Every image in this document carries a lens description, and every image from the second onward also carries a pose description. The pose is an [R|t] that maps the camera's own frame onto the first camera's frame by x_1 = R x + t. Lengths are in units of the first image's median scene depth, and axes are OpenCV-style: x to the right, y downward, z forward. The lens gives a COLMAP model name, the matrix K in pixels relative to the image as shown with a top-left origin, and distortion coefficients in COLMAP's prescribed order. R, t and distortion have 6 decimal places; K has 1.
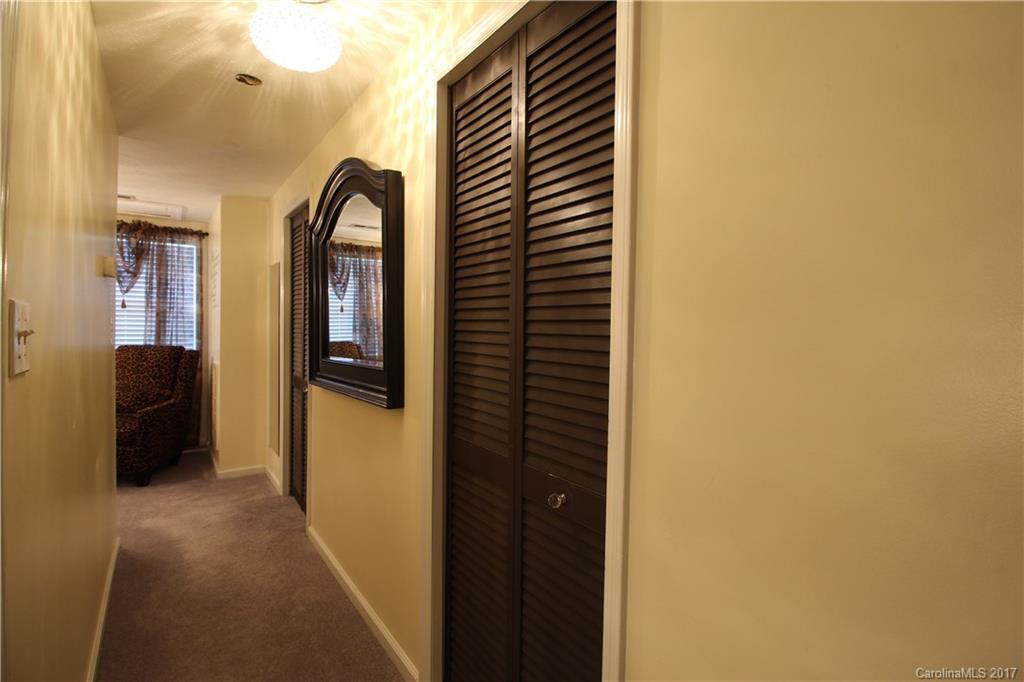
lens RADIAL K [[471.2, 0, 514.9], [0, 471.2, 333.8], [0, 0, 1]] dist [0.001805, -0.012529]
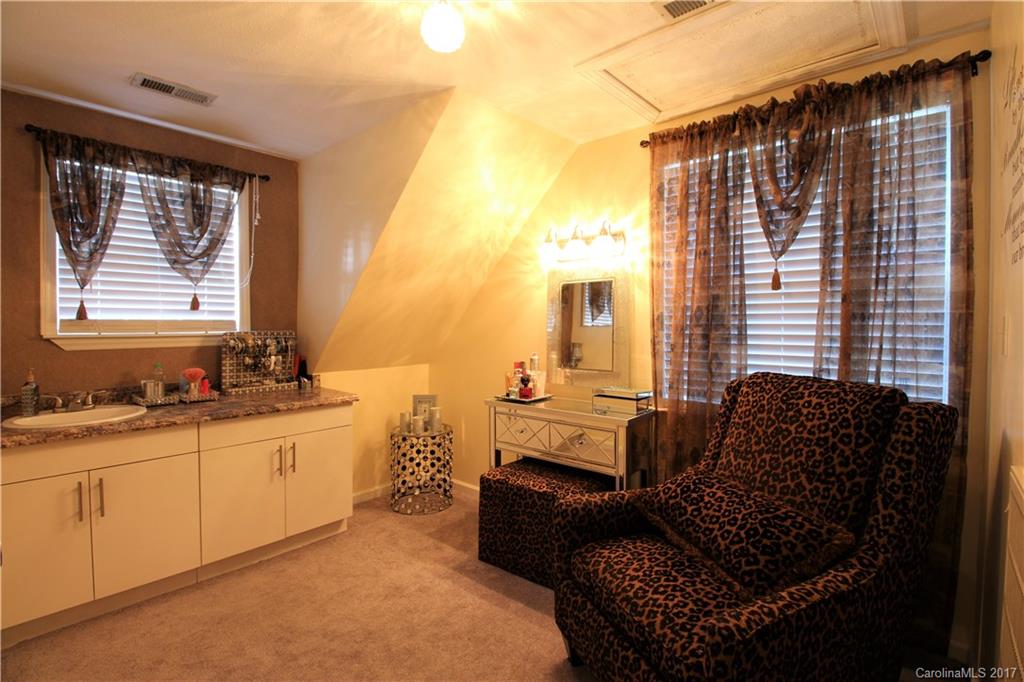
lens RADIAL K [[471.2, 0, 514.9], [0, 471.2, 333.8], [0, 0, 1]] dist [0.001805, -0.012529]
pose [[0.213547, 0.008431, -0.976896, -0.413579], [-0.012385, 0.999906, 0.005922, -0.009638], [0.976854, 0.010834, 0.213632, 0.619000]]
